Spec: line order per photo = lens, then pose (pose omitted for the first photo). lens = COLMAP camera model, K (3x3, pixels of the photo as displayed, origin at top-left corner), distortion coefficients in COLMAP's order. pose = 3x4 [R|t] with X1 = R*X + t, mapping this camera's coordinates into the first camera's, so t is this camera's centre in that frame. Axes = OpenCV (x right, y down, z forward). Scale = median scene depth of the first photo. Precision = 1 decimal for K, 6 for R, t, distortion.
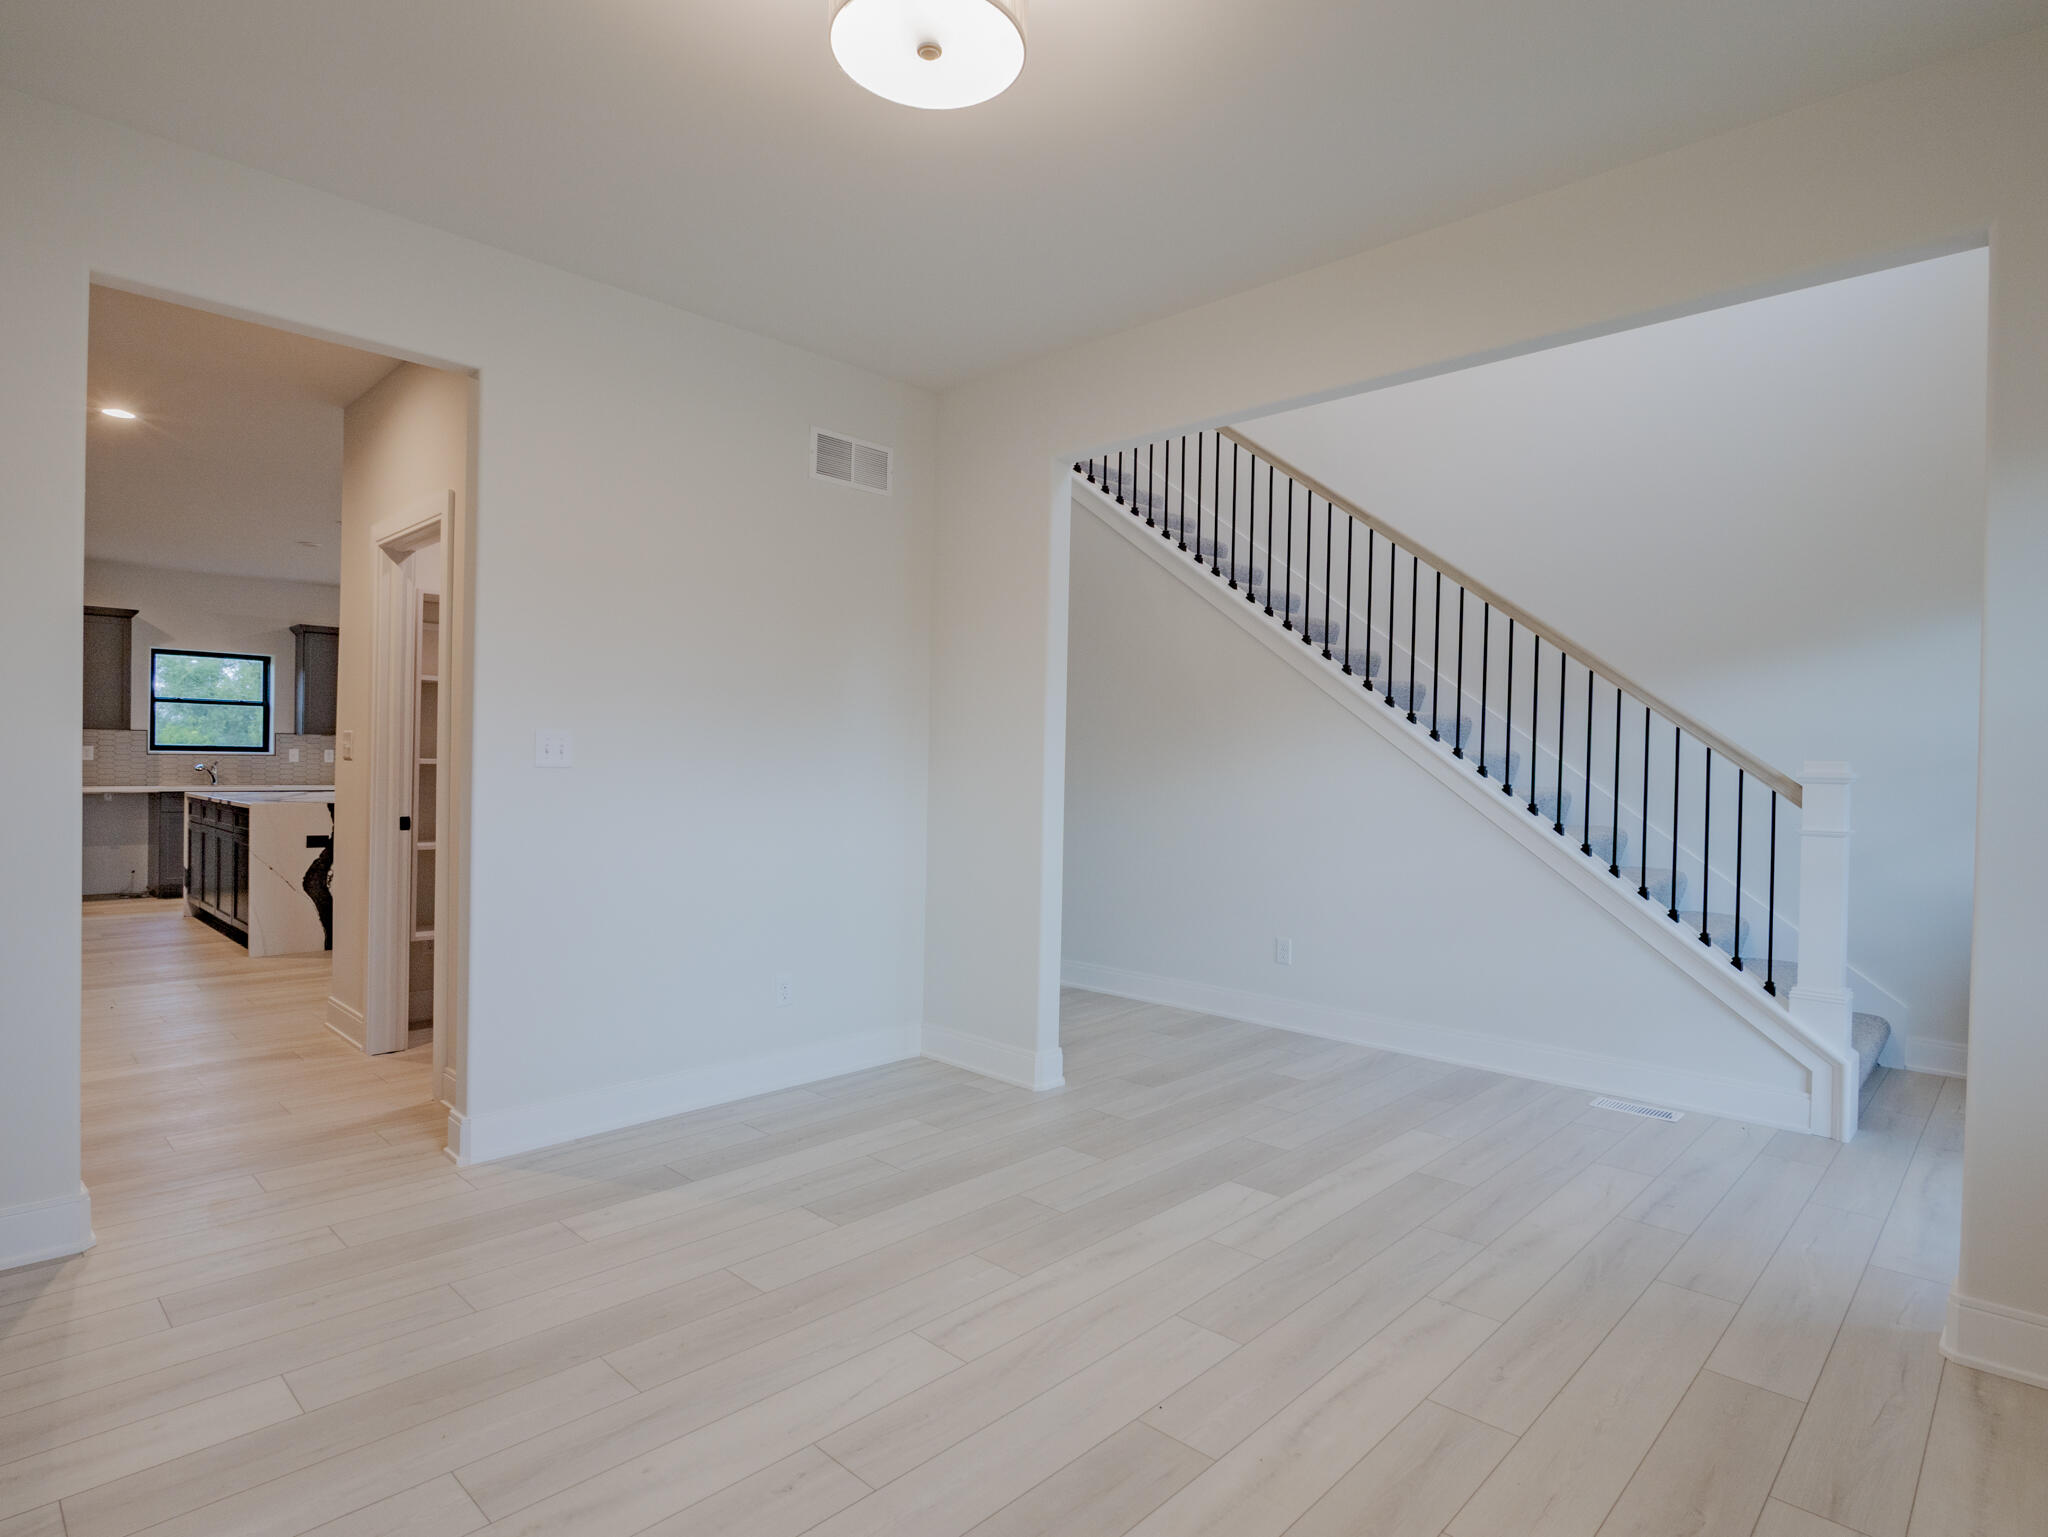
lens RADIAL K [[1110.3, 0, 1026.4], [0, 1110.3, 768.3], [0, 0, 1]] dist [-0.003731, -0.000028]
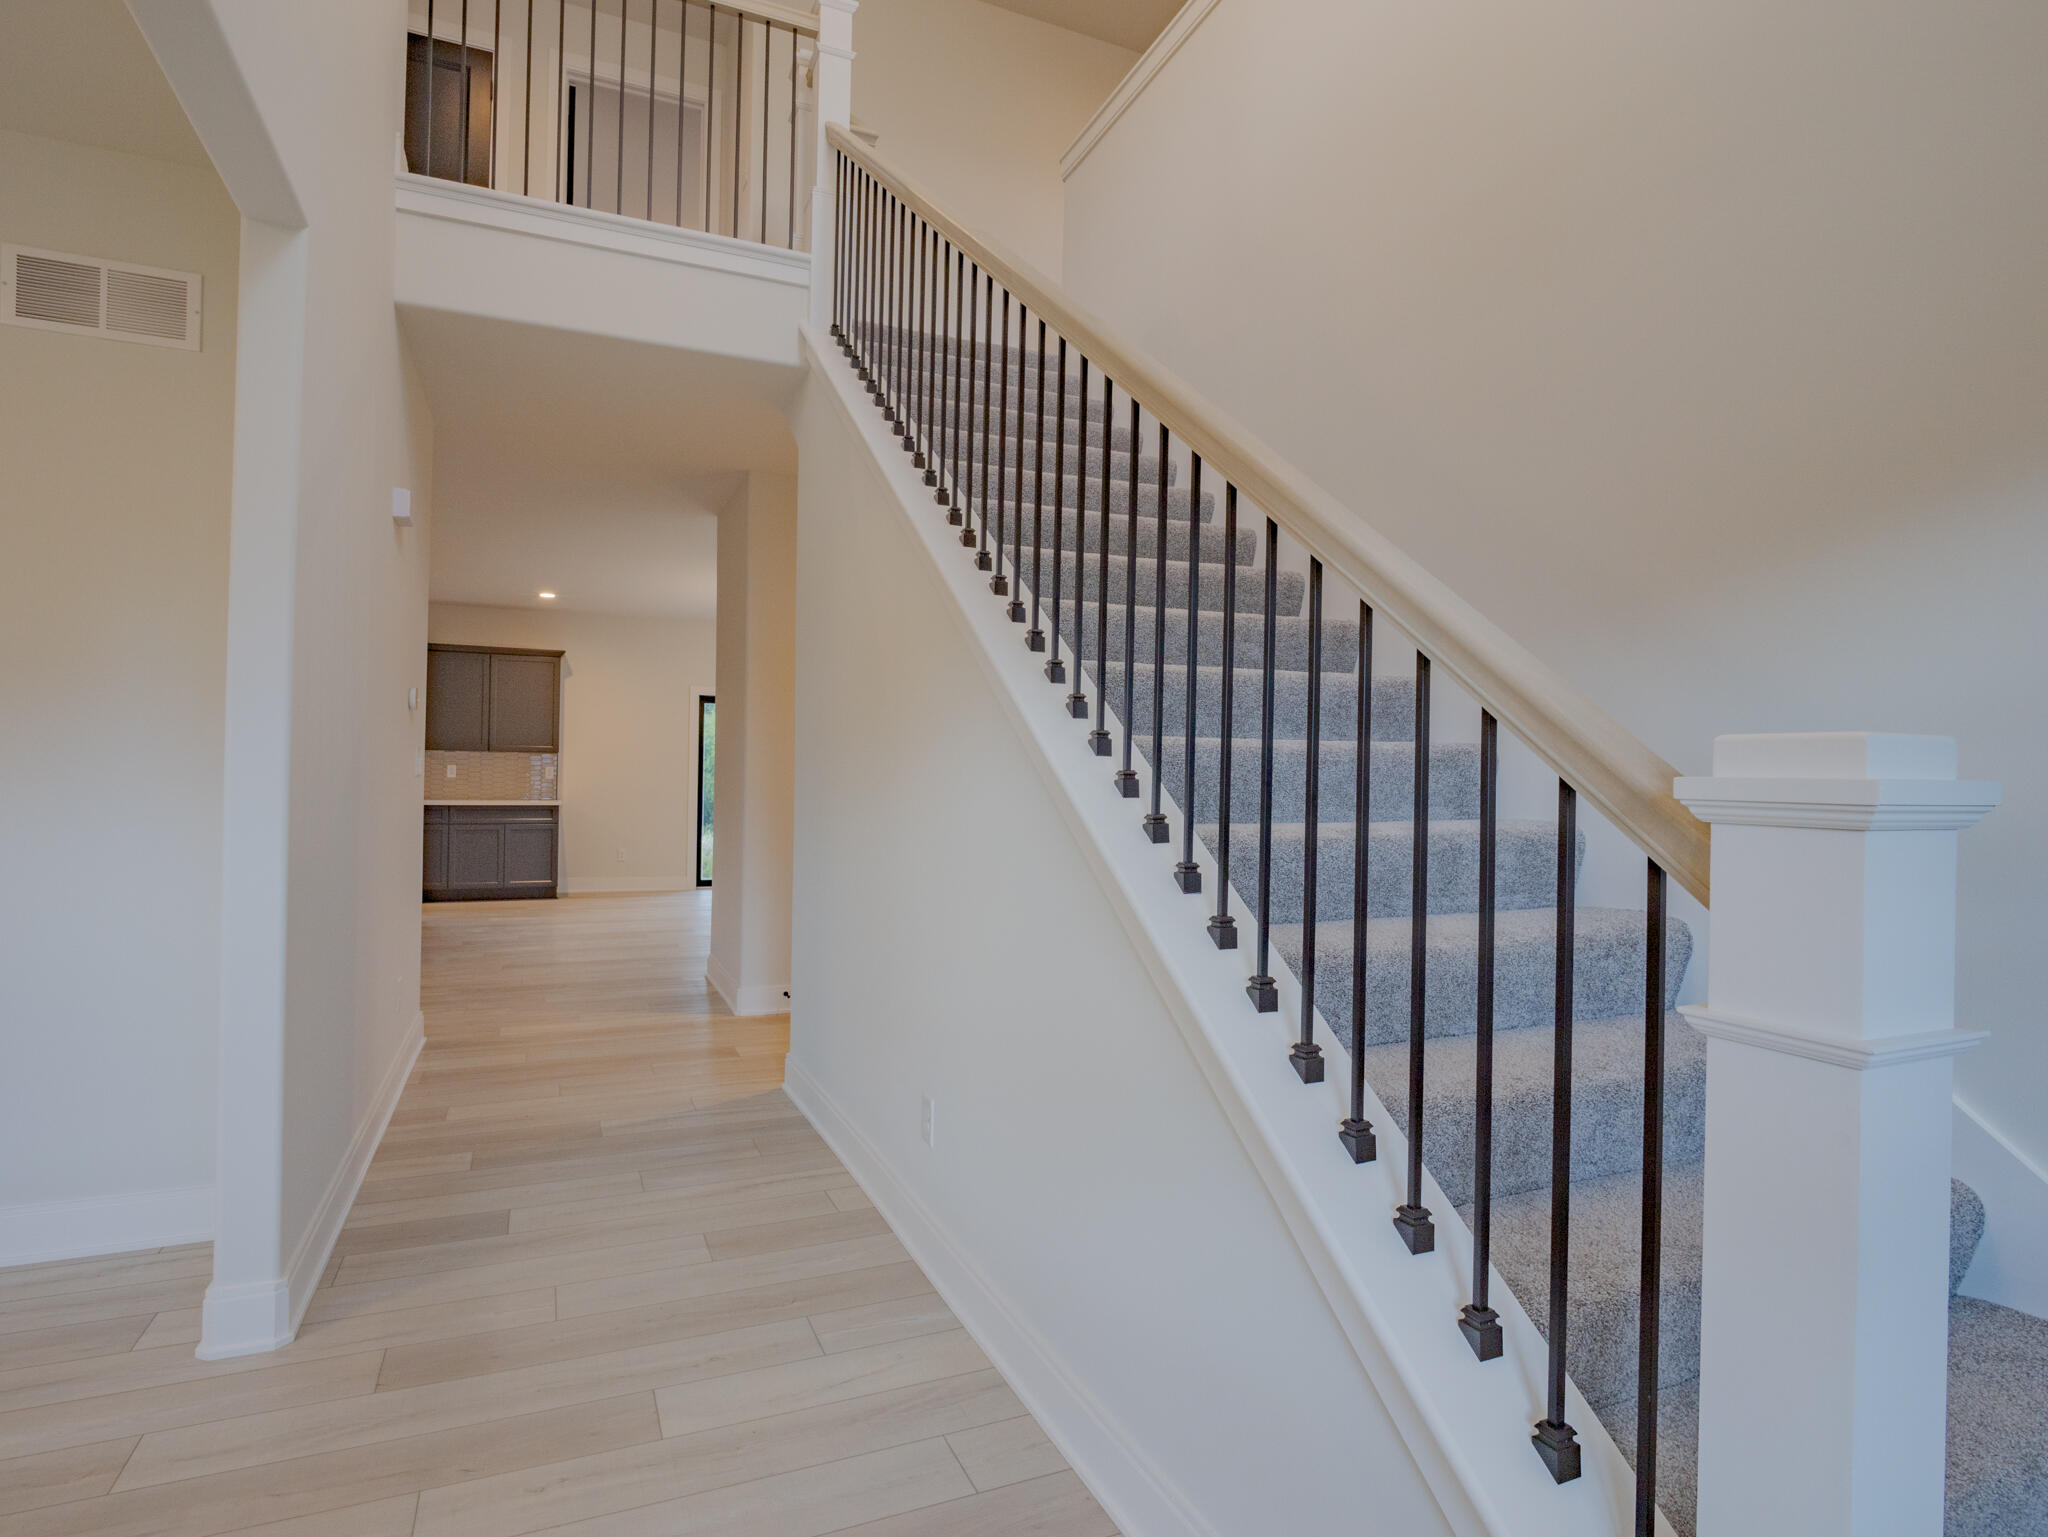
lens RADIAL K [[1110.3, 0, 1023.3], [0, 1110.3, 768.0], [0, 0, 1]] dist [-0.003731, -0.000028]
pose [[0.916518, -0.004062, -0.399974, 0.585370], [-0.003423, 0.999832, -0.017996, 0.005381], [0.399980, 0.017862, 0.916350, 0.632439]]
